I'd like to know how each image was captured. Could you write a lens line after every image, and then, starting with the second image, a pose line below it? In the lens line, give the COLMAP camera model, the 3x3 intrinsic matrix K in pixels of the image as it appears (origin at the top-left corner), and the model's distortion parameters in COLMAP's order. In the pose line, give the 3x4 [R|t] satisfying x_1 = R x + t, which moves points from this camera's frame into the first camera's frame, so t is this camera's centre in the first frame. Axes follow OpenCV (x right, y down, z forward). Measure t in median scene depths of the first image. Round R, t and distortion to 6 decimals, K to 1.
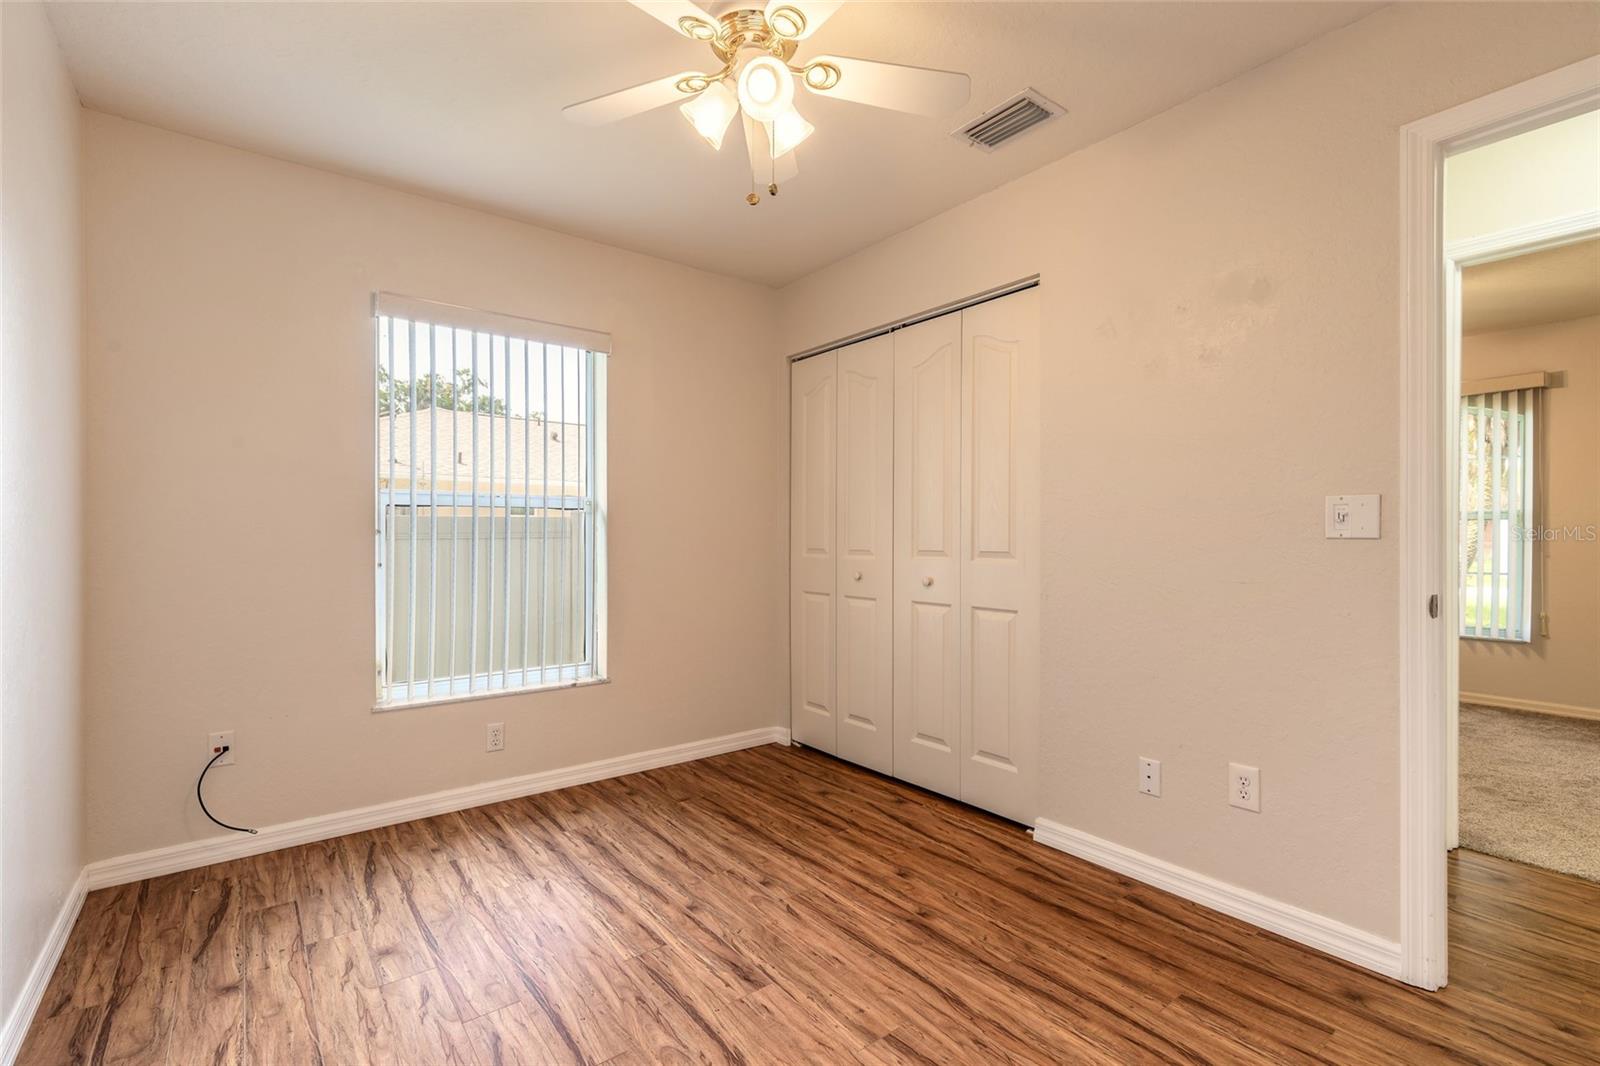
lens RADIAL K [[723.7, 0, 791.4], [0, 723.7, 539.8], [0, 0, 1]] dist [0.009213, -0.001412]
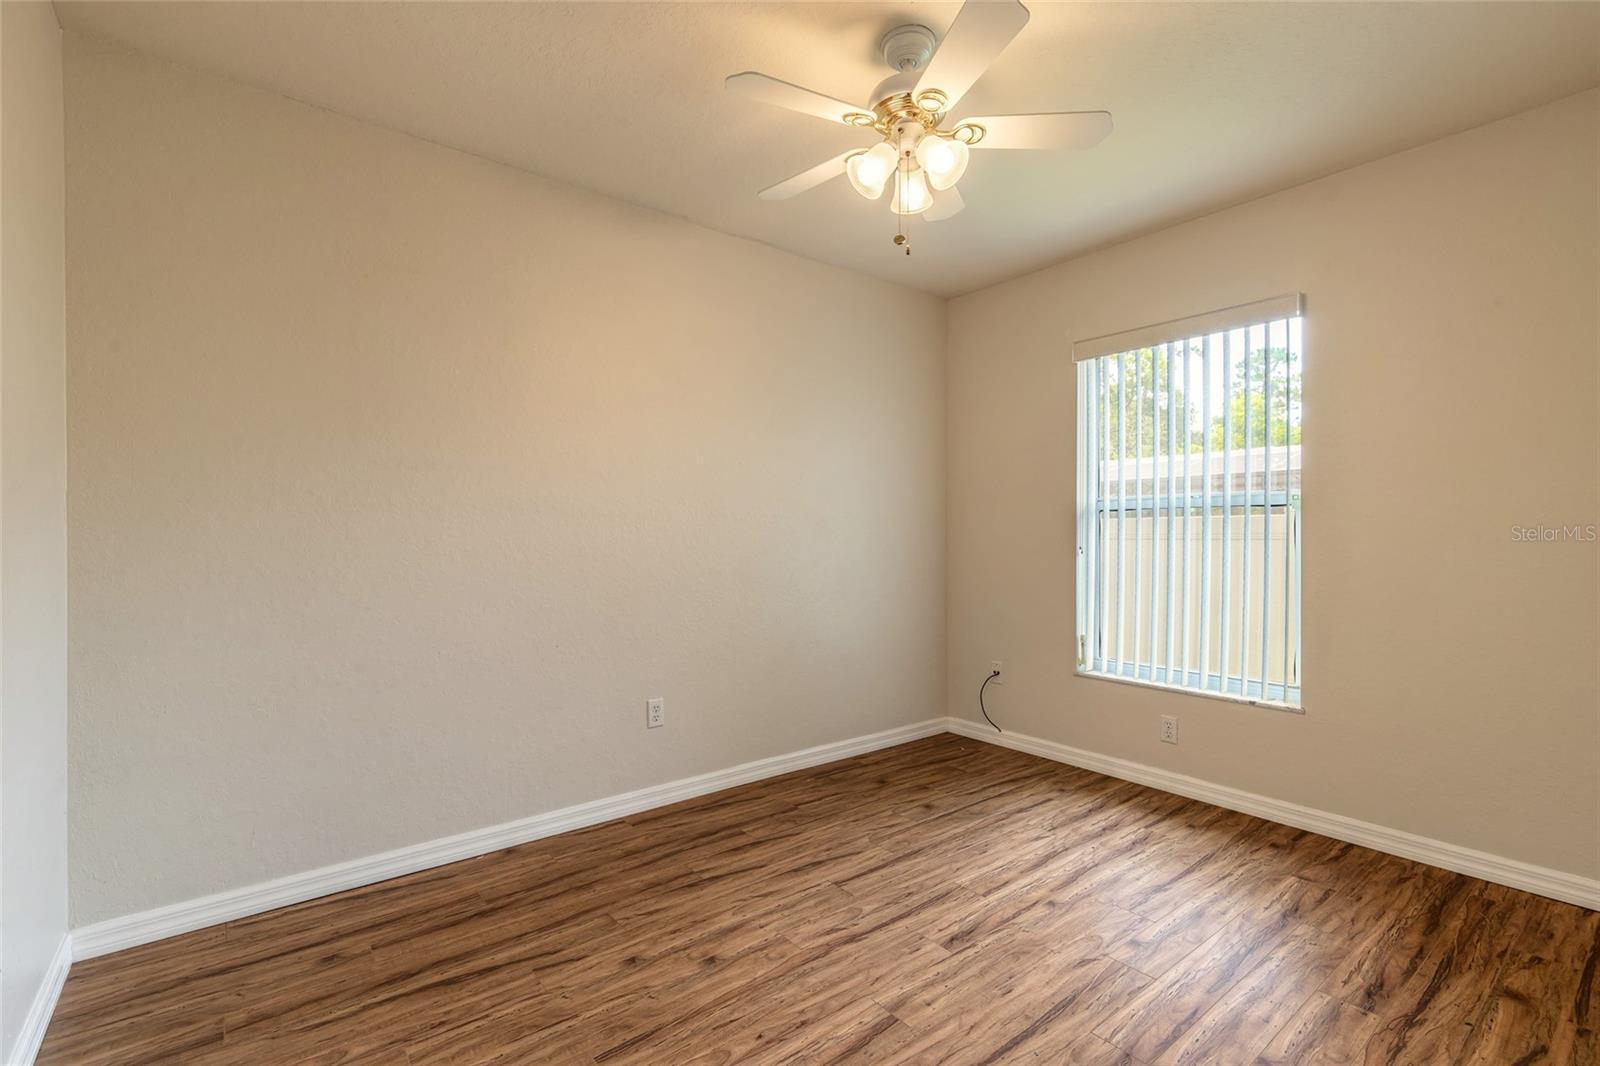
lens RADIAL K [[723.7, 0, 798.5], [0, 723.7, 537.4], [0, 0, 1]] dist [0.009213, -0.001412]
pose [[0.012952, 0.005035, -0.999903, 0.720367], [-0.005877, 0.999970, 0.004959, -0.007108], [0.999899, 0.005812, 0.012982, 0.519695]]
